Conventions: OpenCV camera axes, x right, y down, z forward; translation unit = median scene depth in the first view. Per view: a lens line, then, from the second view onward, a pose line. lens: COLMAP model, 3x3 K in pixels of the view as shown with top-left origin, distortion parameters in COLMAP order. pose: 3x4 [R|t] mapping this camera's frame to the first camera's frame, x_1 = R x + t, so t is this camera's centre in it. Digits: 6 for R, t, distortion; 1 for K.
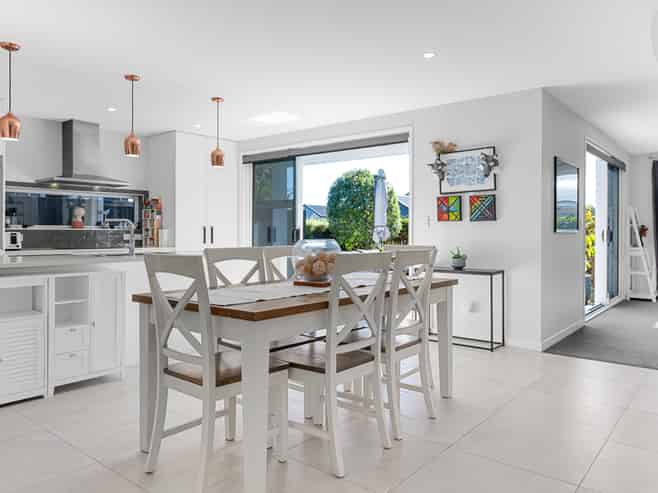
lens RADIAL K [[490.8, 0, 329.8], [0, 490.8, 235.1], [0, 0, 1]] dist [0.004908, 0.002287]
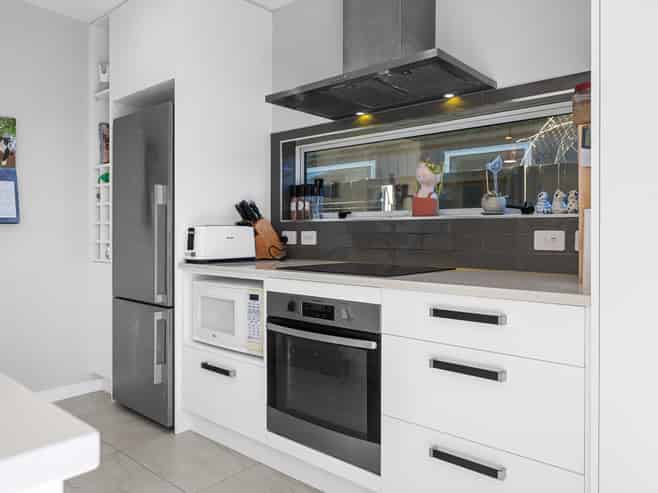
lens RADIAL K [[490.8, 0, 329.8], [0, 490.8, 235.1], [0, 0, 1]] dist [0.004908, 0.002287]
pose [[-0.026539, -0.002281, -0.999645, -0.131255], [-0.009255, 0.999955, -0.002036, 0.002623], [0.999605, 0.009197, -0.026558, 0.952947]]
